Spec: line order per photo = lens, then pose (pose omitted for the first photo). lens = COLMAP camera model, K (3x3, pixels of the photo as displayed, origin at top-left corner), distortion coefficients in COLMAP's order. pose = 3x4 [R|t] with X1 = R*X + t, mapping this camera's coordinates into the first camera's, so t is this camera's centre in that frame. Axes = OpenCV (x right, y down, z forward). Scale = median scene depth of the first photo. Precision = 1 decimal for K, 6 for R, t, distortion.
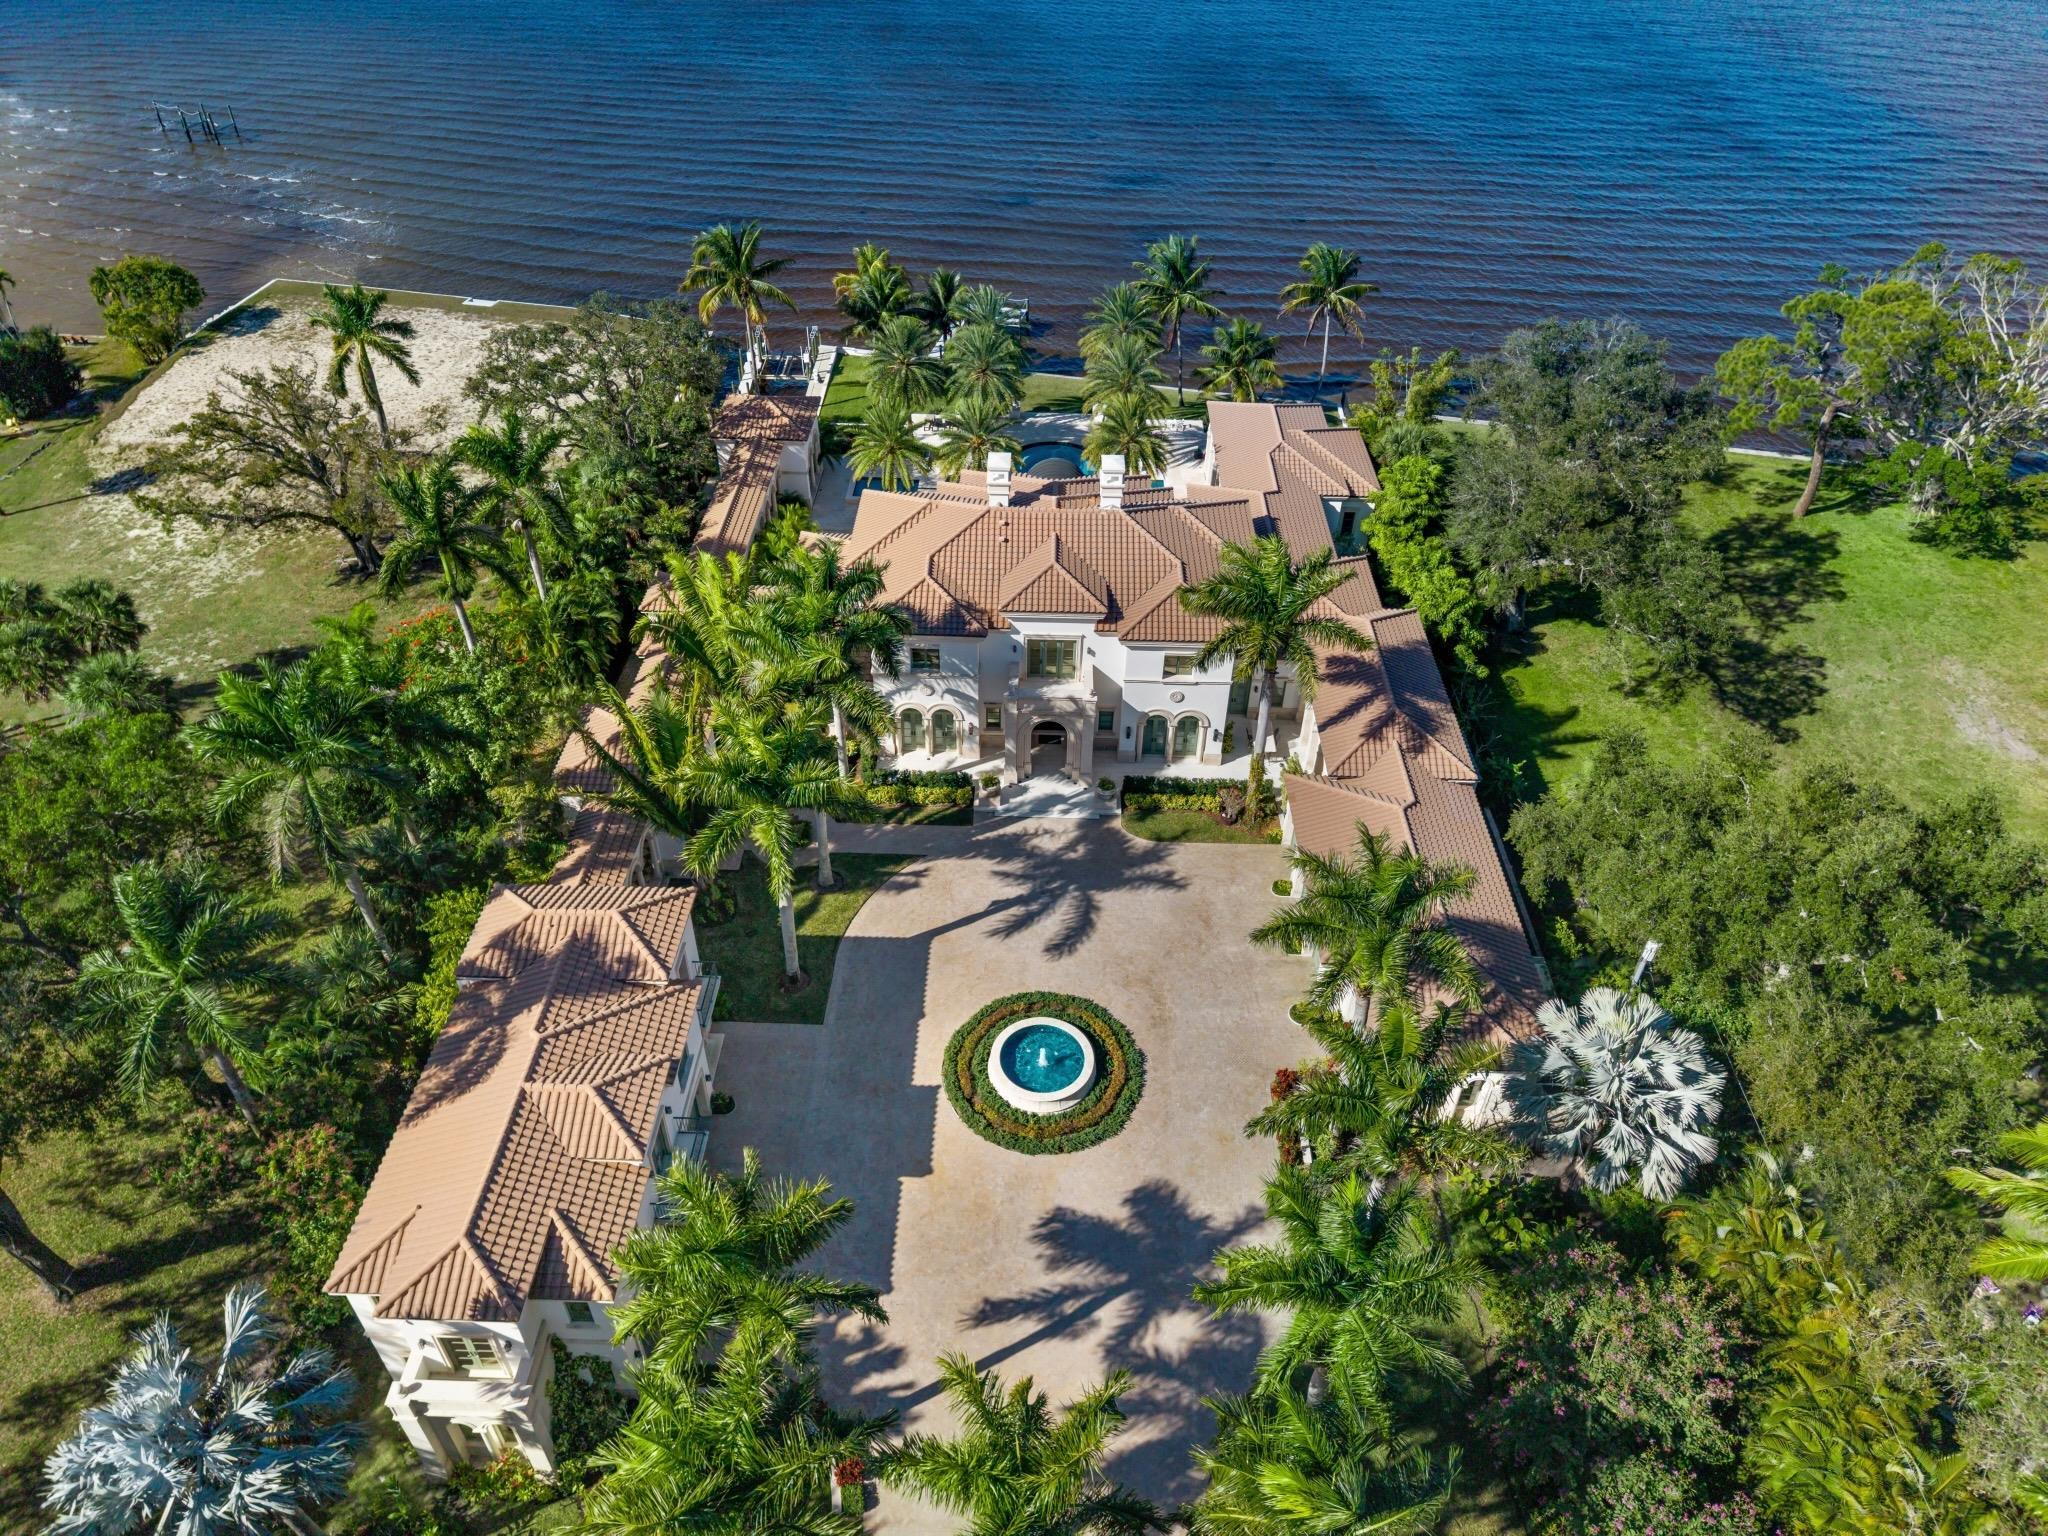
lens RADIAL K [[1353.4, 0, 1024.0], [0, 1353.4, 768.0], [0, 0, 1]] dist [0.053095, -0.067372]
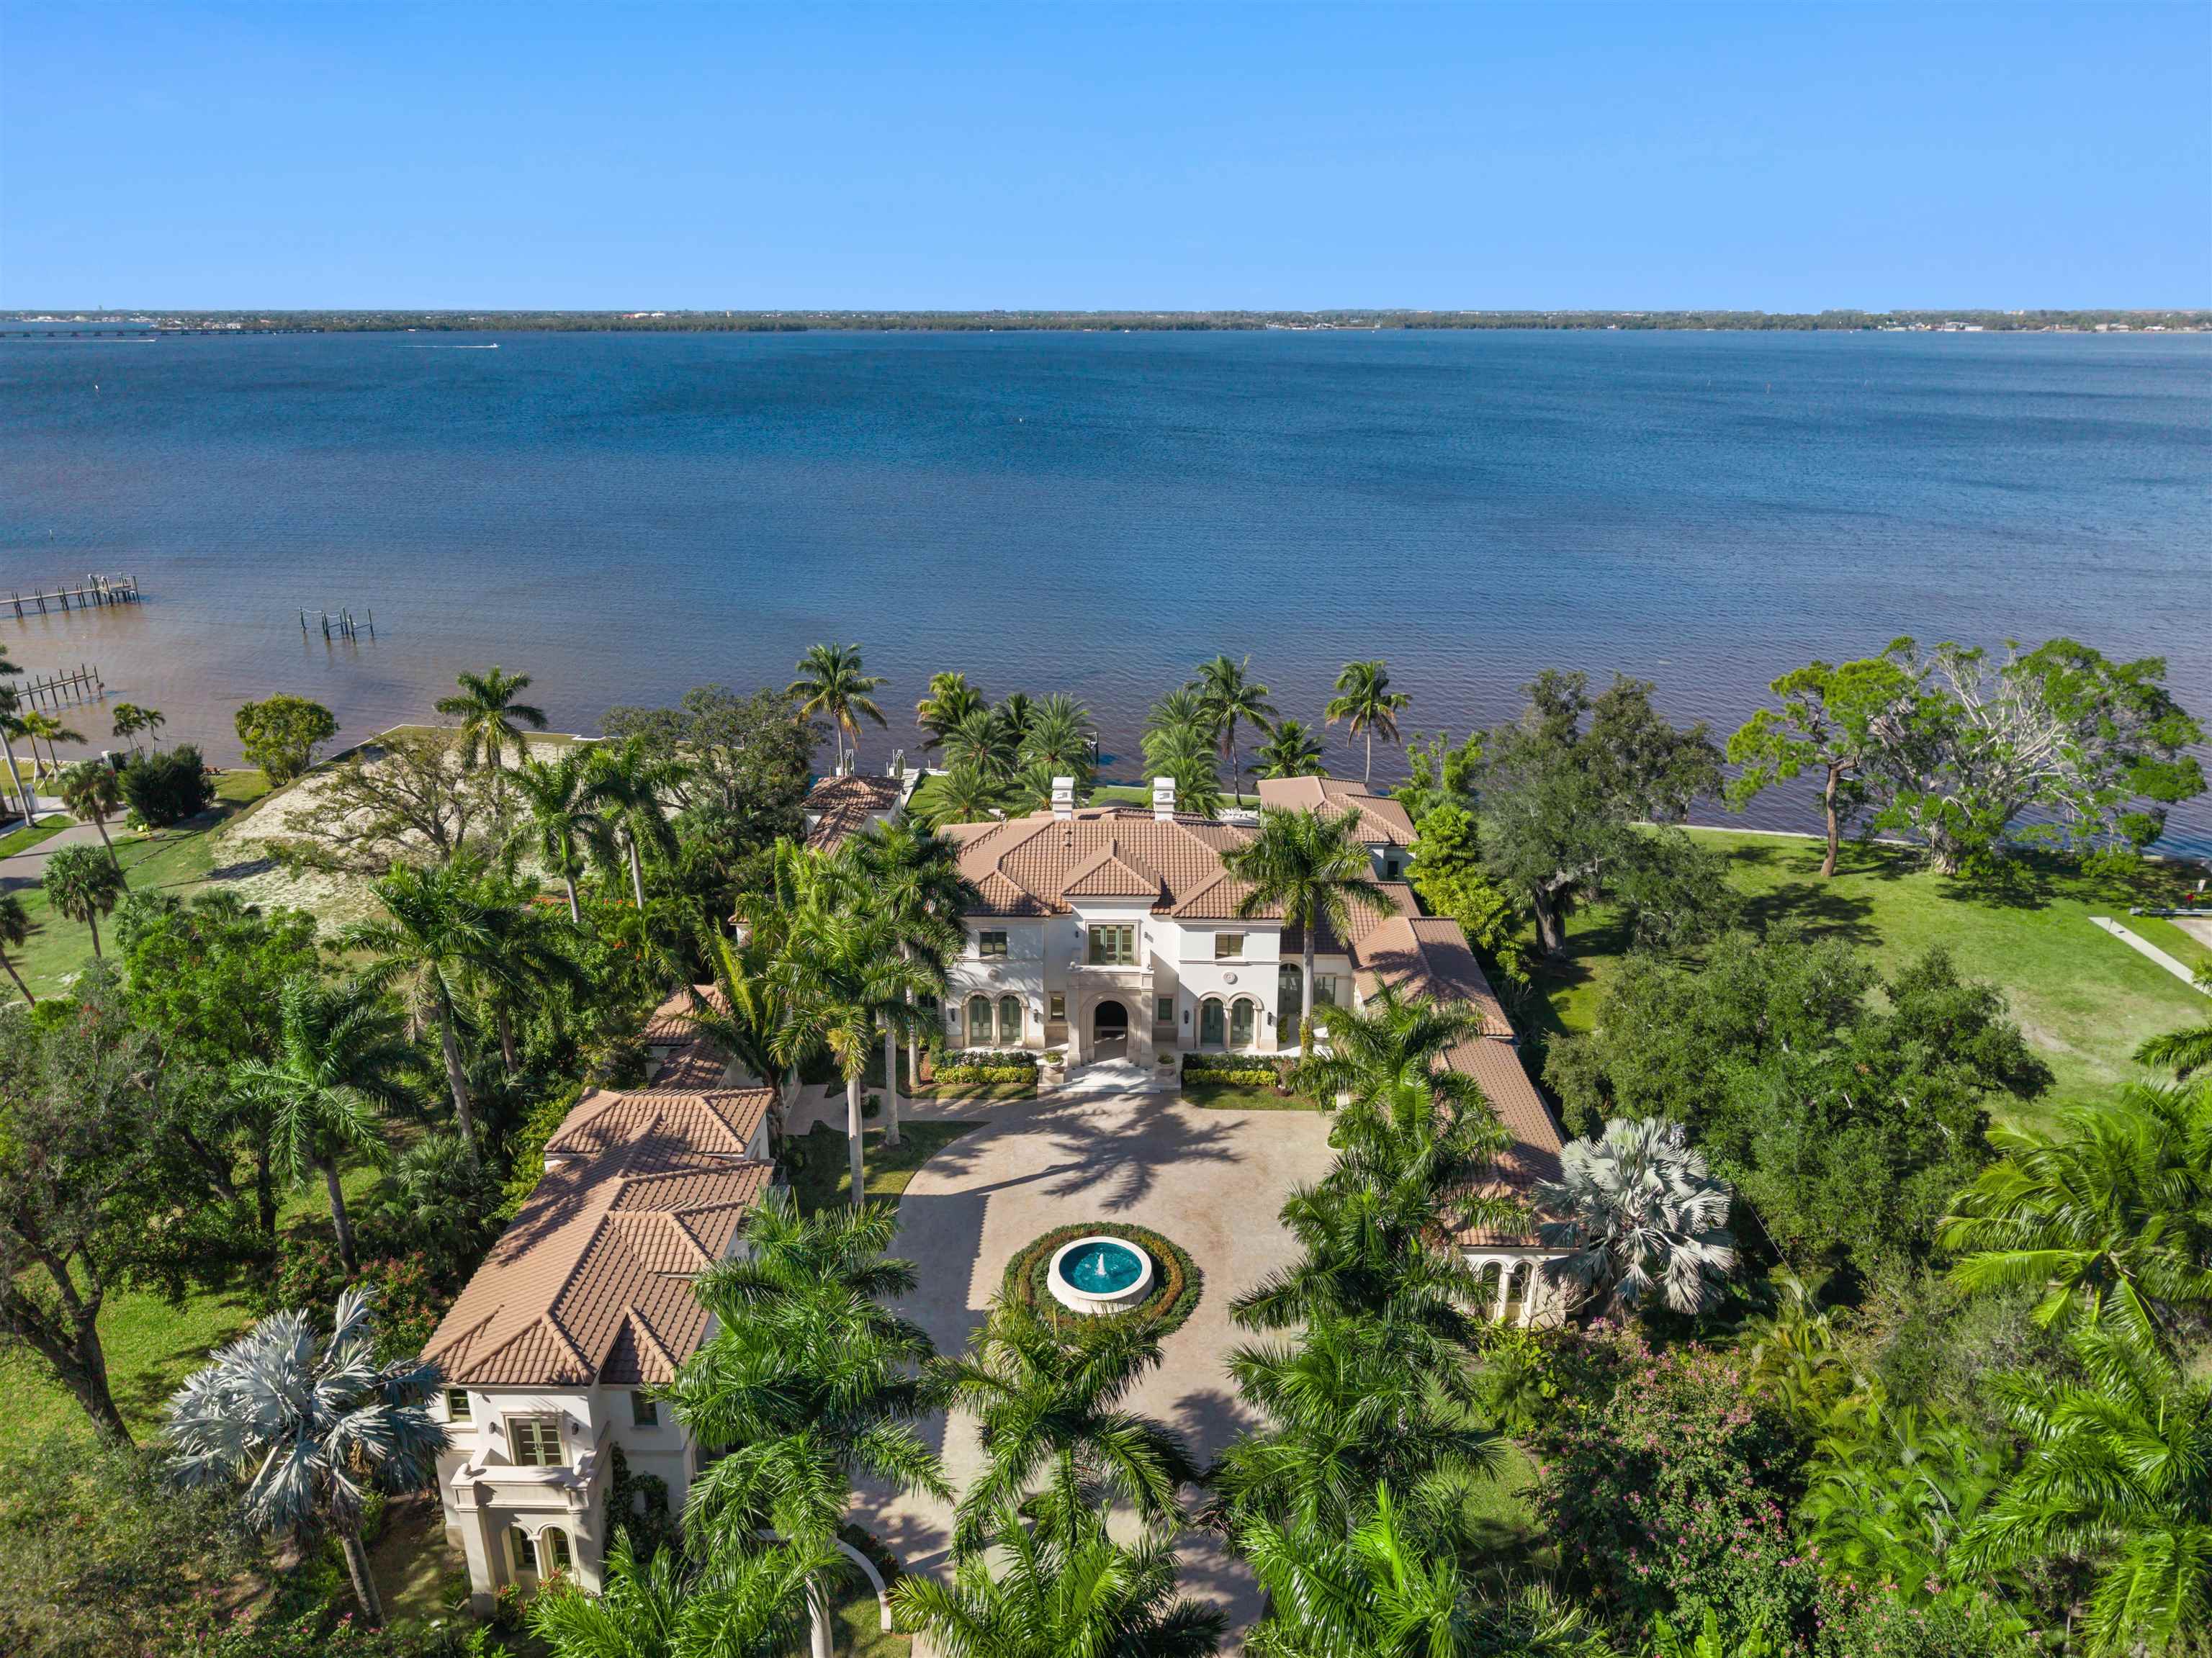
lens RADIAL K [[1461.6, 0, 1106.0], [0, 1461.6, 829.0], [0, 0, 1]] dist [0.053095, -0.067372]
pose [[0.999897, -0.014176, -0.002174, 0.020125], [0.012596, 0.940504, -0.339549, 0.229108], [0.006858, 0.339487, 0.940586, -0.122215]]
